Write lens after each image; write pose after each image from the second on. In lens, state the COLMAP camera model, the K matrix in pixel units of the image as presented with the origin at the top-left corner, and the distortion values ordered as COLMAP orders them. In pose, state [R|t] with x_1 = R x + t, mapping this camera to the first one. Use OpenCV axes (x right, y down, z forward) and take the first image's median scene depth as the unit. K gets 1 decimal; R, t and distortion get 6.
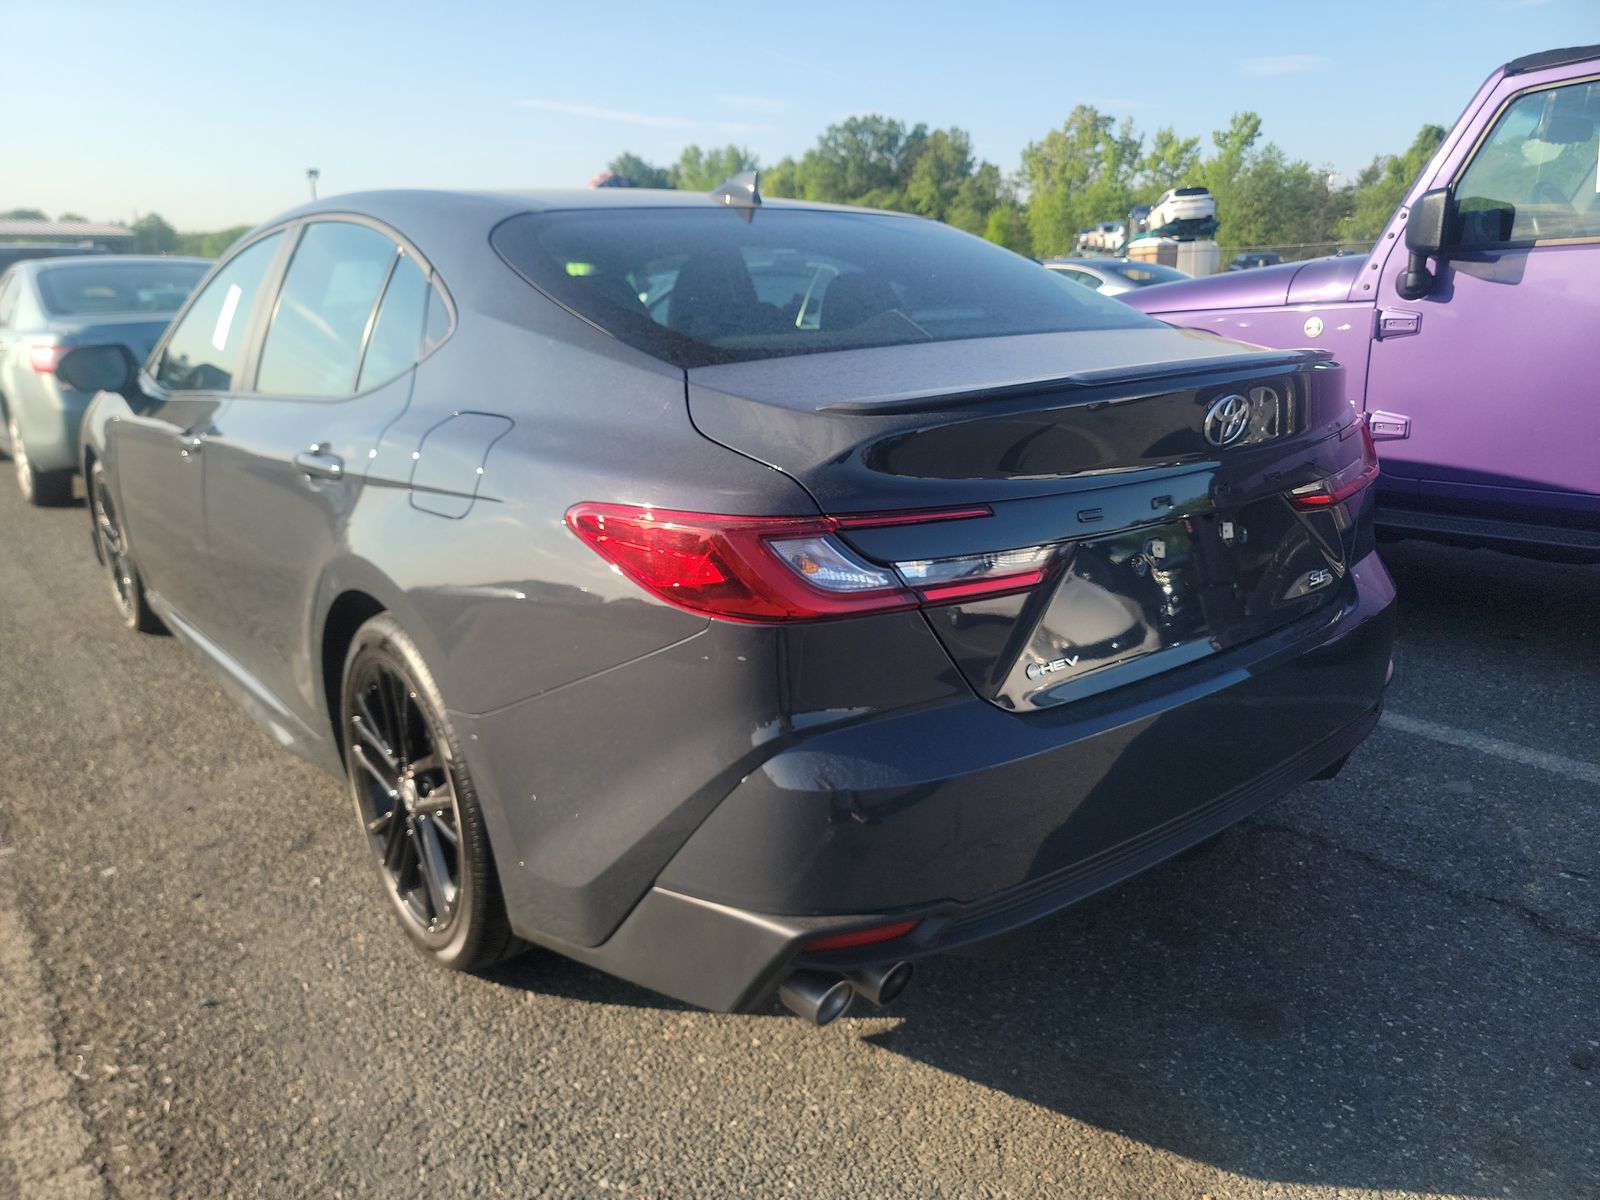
lens RADIAL K [[1108.2, 0, 784.4], [0, 1108.2, 602.5], [0, 0, 1]] dist [0.061192, -0.048726]
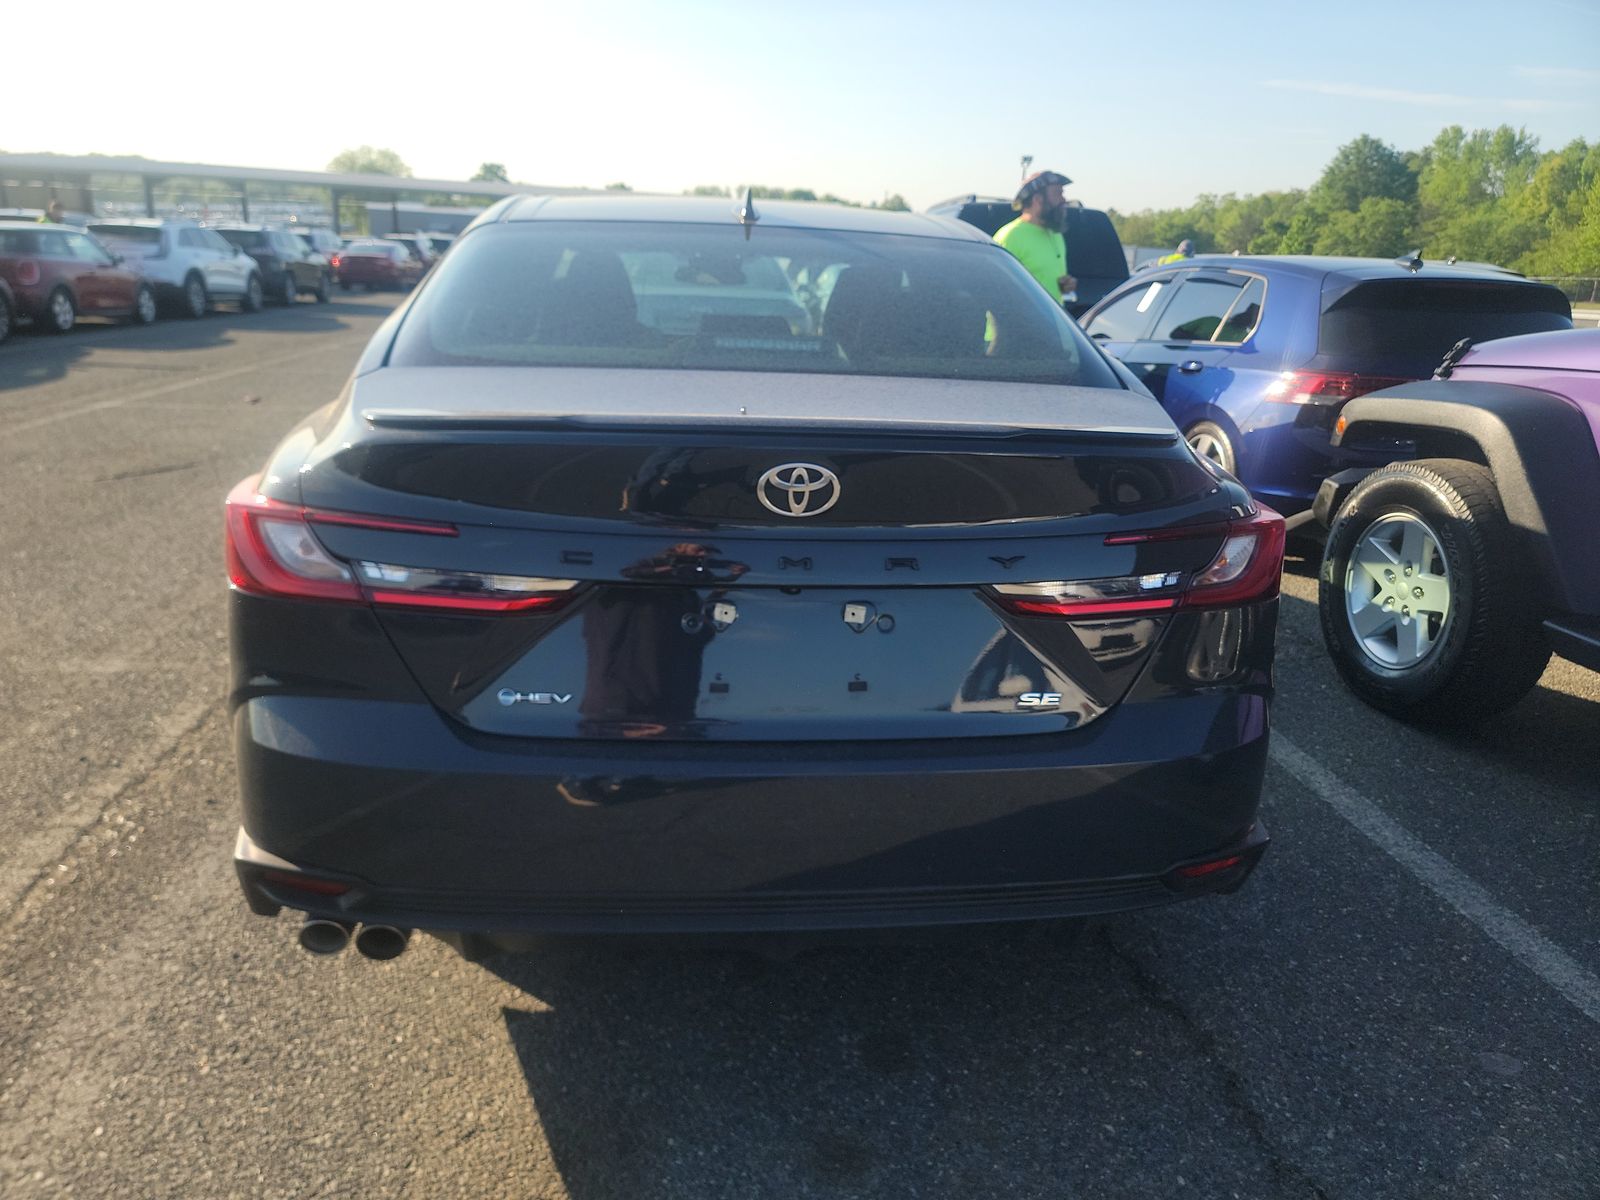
lens RADIAL K [[1108.2, 0, 784.4], [0, 1108.2, 602.5], [0, 0, 1]] dist [0.061192, -0.048726]
pose [[0.839244, 0.210473, -0.501369, 0.737201], [-0.204855, 0.976495, 0.067022, -0.113405], [0.503691, 0.046460, 0.862634, 0.189699]]
